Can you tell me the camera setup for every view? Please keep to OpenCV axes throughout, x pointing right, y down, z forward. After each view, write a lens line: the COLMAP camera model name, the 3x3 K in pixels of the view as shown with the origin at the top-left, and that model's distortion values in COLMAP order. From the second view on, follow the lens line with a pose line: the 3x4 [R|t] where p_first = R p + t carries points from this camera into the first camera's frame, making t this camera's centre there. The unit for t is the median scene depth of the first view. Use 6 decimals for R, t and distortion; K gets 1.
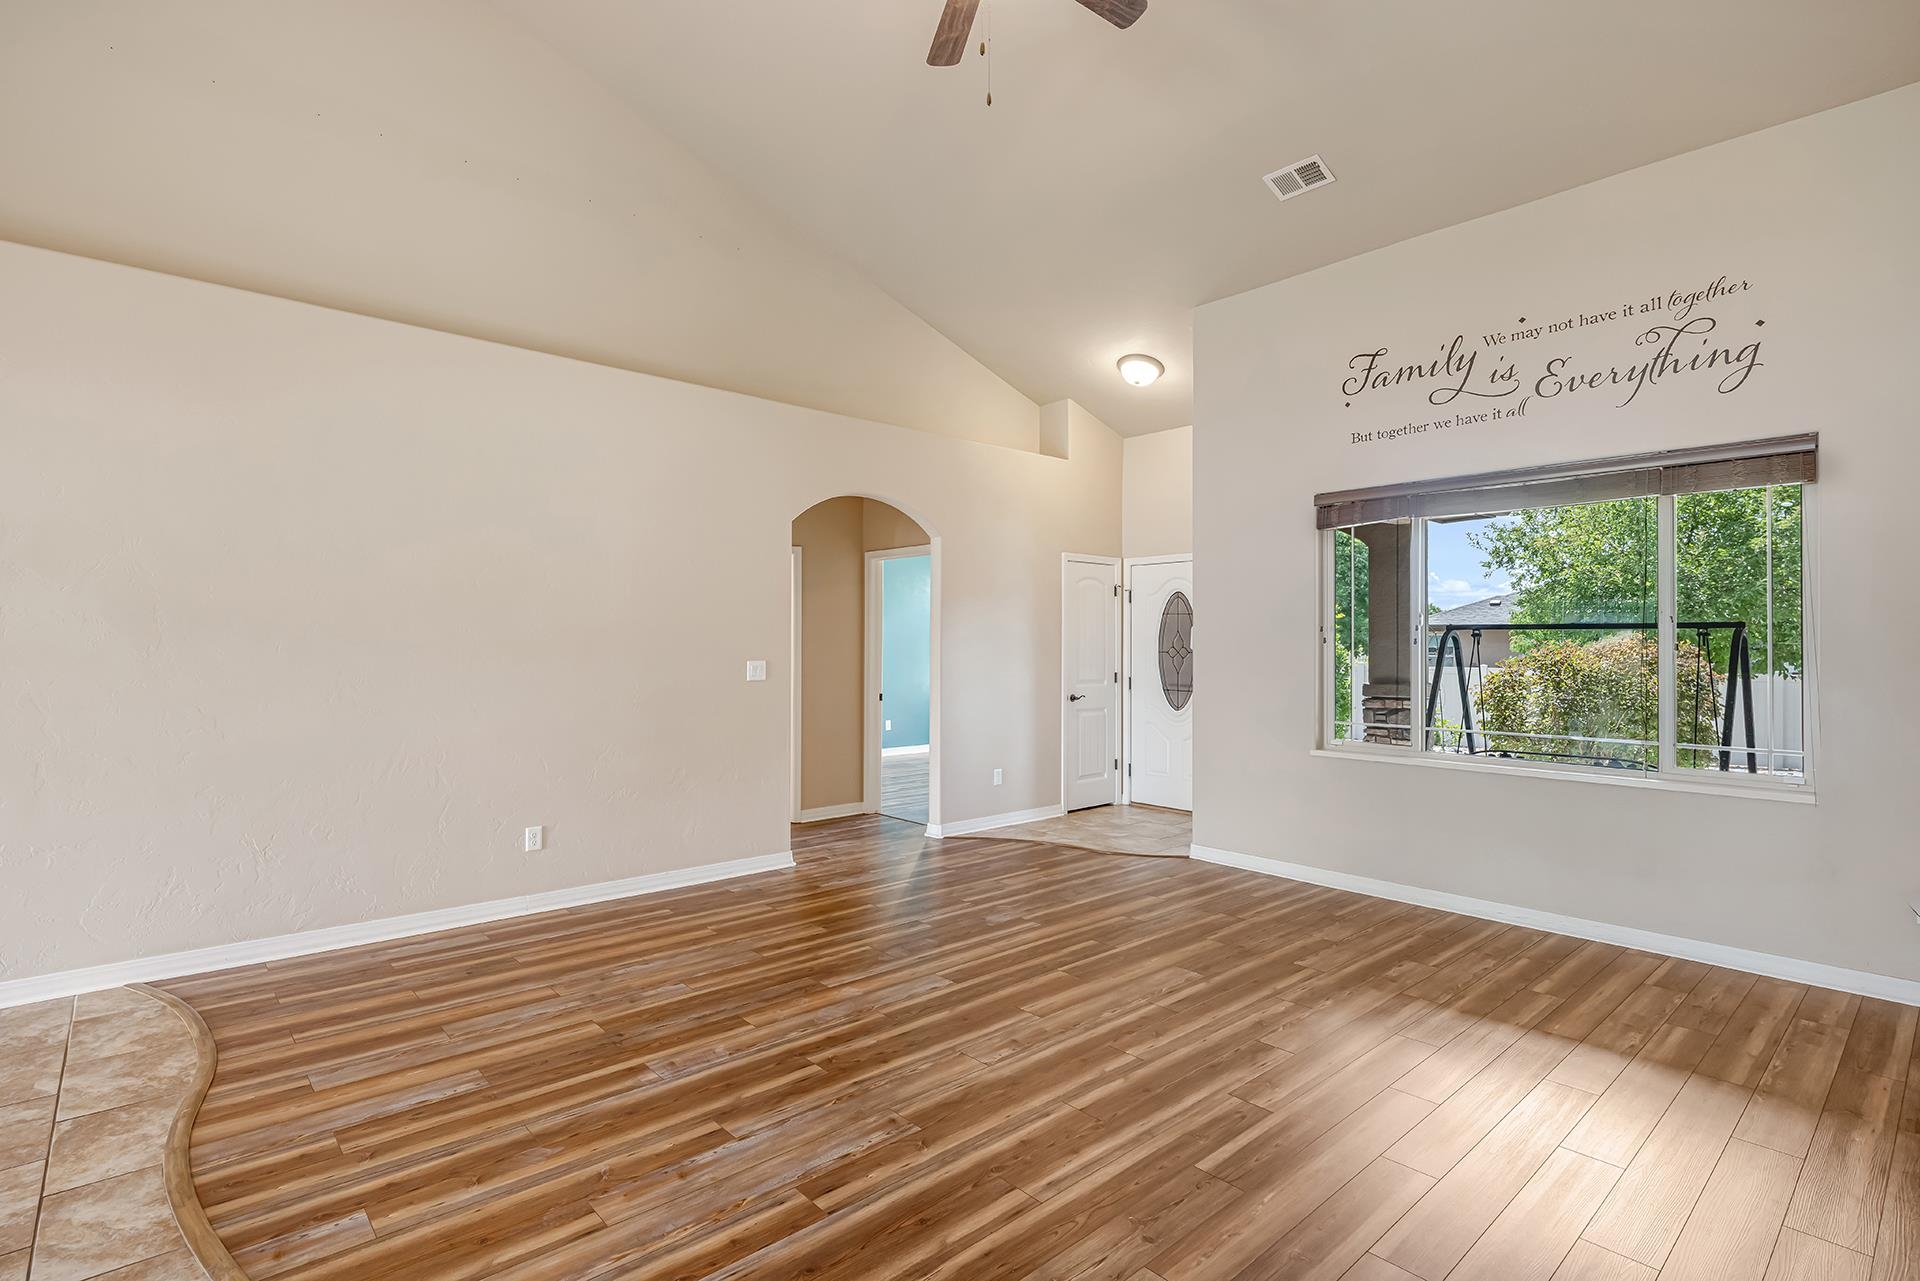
lens RADIAL K [[913.7, 0, 953.2], [0, 913.7, 635.6], [0, 0, 1]] dist [0.003876, 0.000561]
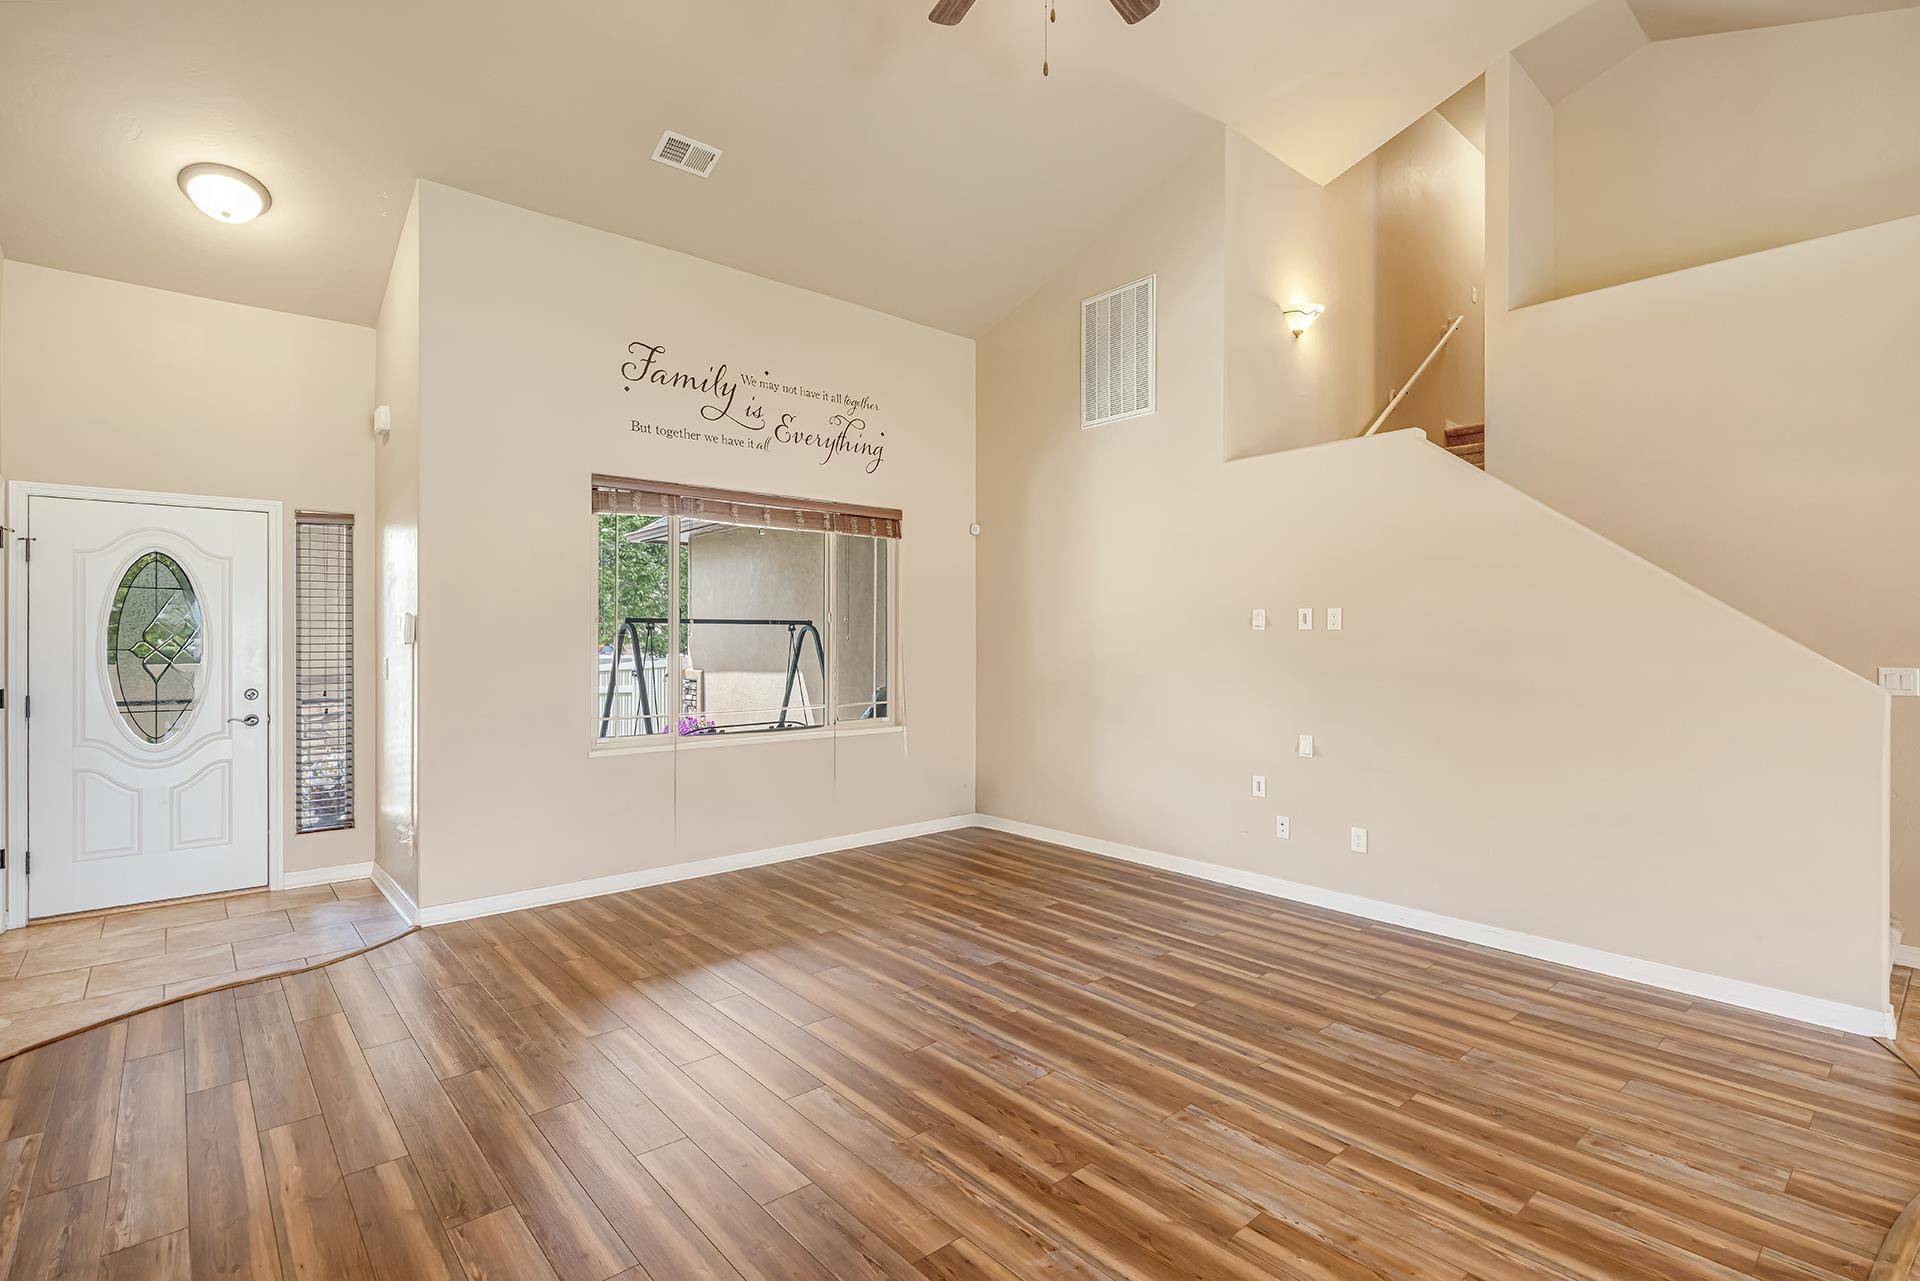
lens RADIAL K [[913.7, 0, 986.1], [0, 913.7, 638.6], [0, 0, 1]] dist [0.003876, 0.000561]
pose [[0.000291, -0.007734, 0.999970, -0.685356], [-0.011808, 0.999900, 0.007737, -0.000491], [-0.999930, -0.011810, 0.000200, 0.787177]]
